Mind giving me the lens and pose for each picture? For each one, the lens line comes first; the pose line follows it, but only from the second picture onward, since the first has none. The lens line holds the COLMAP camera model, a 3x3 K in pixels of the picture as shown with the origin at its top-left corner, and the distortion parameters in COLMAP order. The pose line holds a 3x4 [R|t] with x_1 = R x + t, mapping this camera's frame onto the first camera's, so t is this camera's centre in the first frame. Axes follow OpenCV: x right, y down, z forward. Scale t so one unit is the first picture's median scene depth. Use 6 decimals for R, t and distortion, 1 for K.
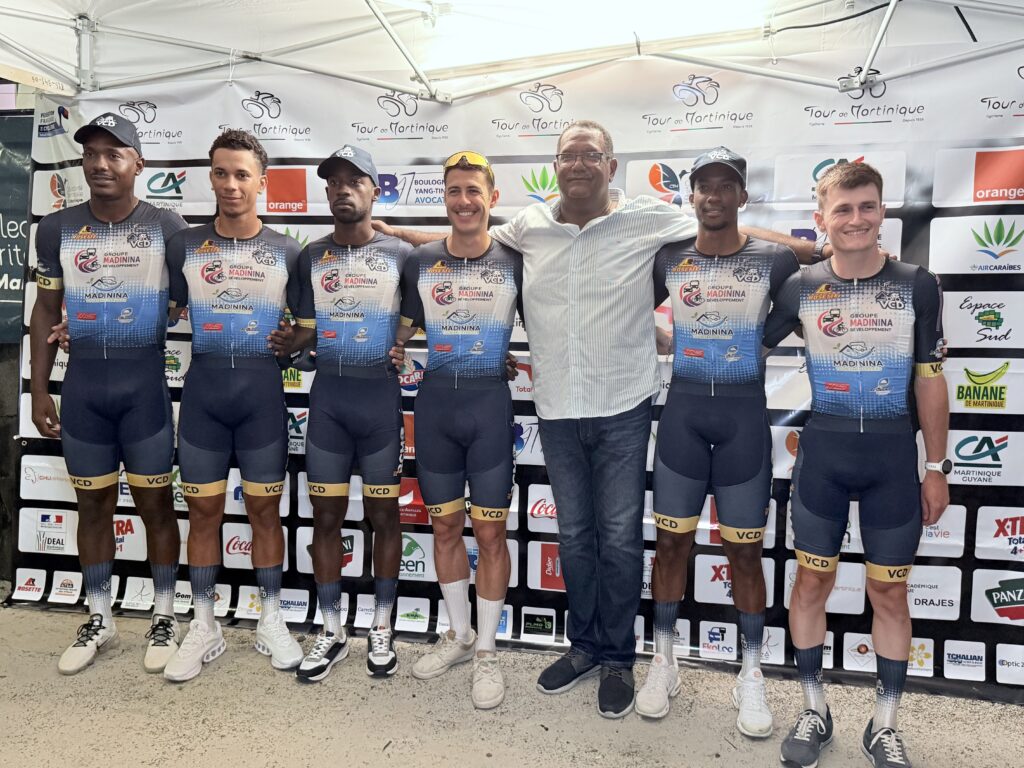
lens RADIAL K [[866.5, 0, 511.1], [0, 866.5, 390.1], [0, 0, 1]] dist [0.017640, -0.041023]
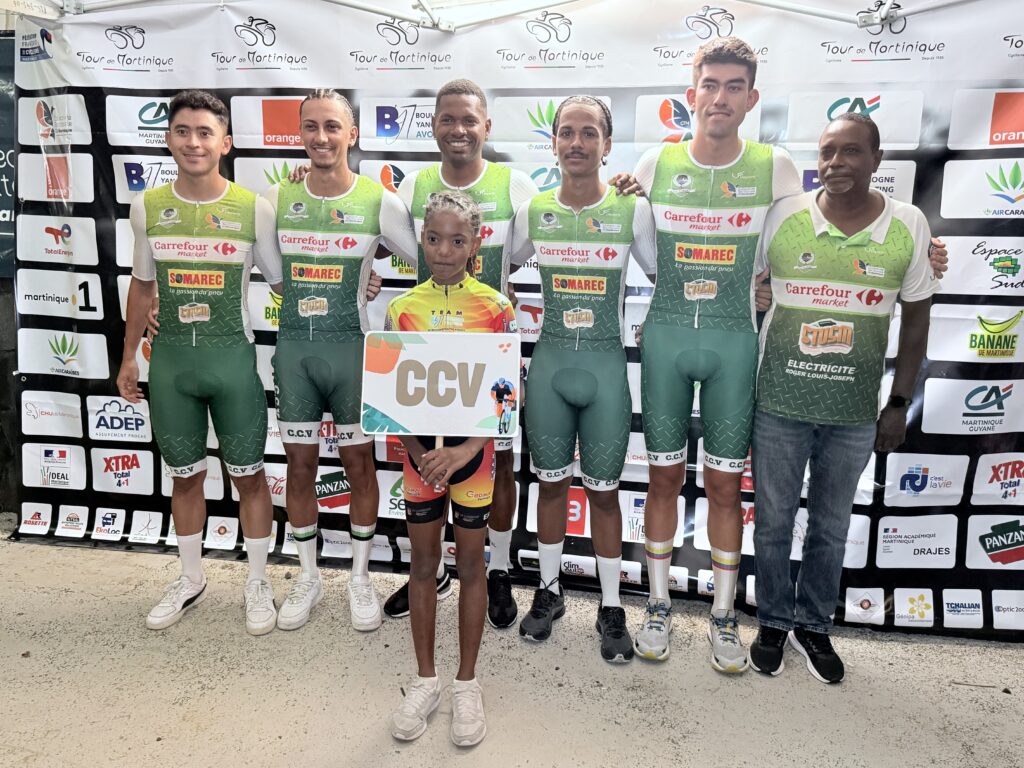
lens RADIAL K [[866.5, 0, 505.7], [0, 866.5, 382.5], [0, 0, 1]] dist [0.017640, -0.041023]
pose [[0.999901, -0.000225, 0.014041, -0.027042], [-0.001276, 0.994275, 0.106845, -0.050162], [-0.013985, -0.106852, 0.994177, 0.002130]]
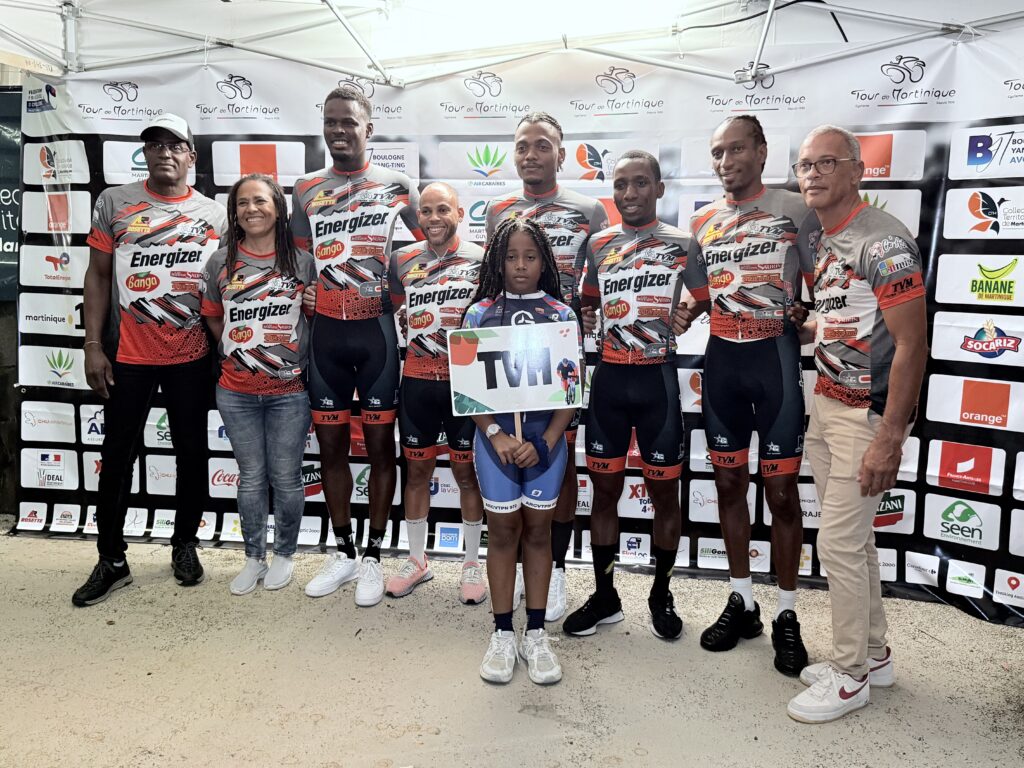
lens RADIAL K [[866.5, 0, 509.2], [0, 866.5, 389.7], [0, 0, 1]] dist [0.017640, -0.041023]
pose [[0.998850, -0.008980, 0.047094, 0.012221], [0.006524, 0.998623, 0.052059, 0.007203], [-0.047497, -0.051692, 0.997533, -0.172361]]
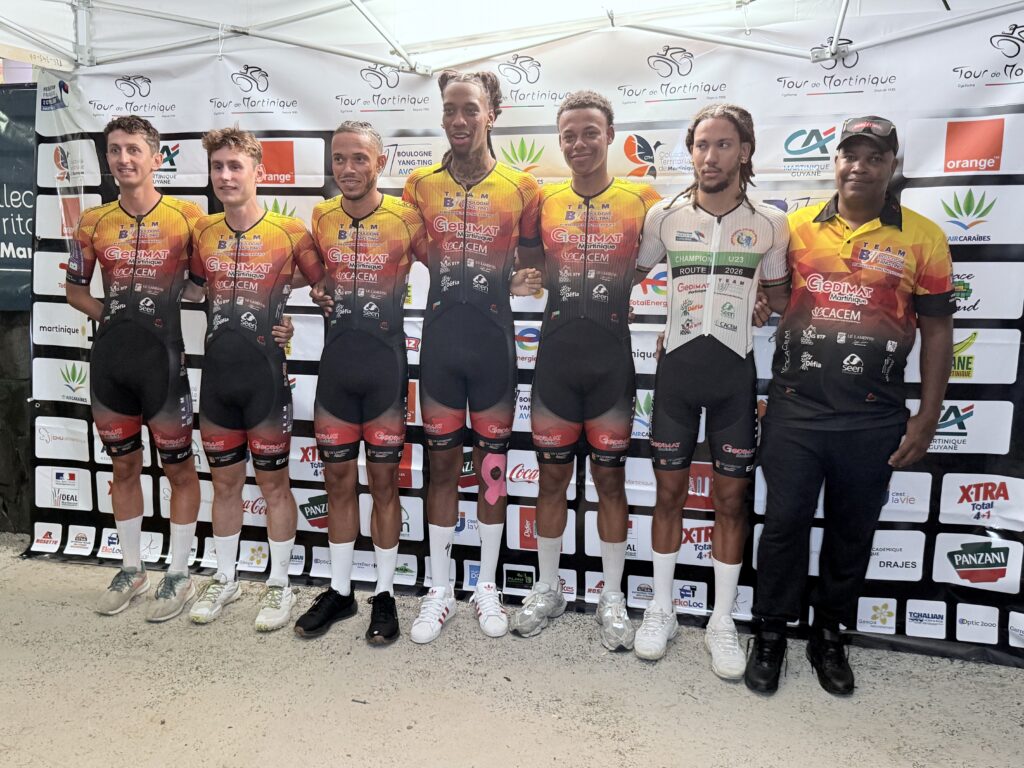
lens RADIAL K [[866.5, 0, 508.9], [0, 866.5, 389.1], [0, 0, 1]] dist [0.017640, -0.041023]
pose [[0.999154, 0.002019, -0.041075, 0.067300], [0.000335, 0.998361, 0.057237, -0.022634], [0.041123, -0.057203, 0.997515, -0.035172]]
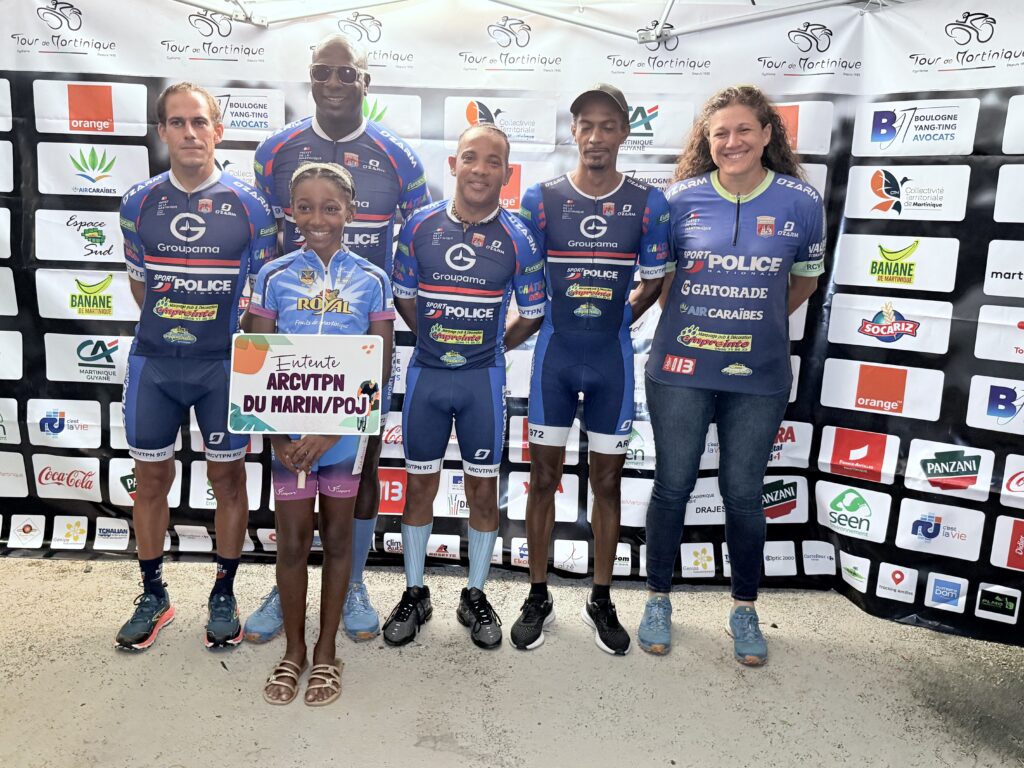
lens RADIAL K [[866.5, 0, 504.5], [0, 866.5, 389.8], [0, 0, 1]] dist [0.017640, -0.041023]
pose [[0.978615, -0.016584, 0.205032, -0.014939], [-0.001758, 0.996034, 0.088951, -0.006997], [-0.205694, -0.087409, 0.974705, -0.060807]]
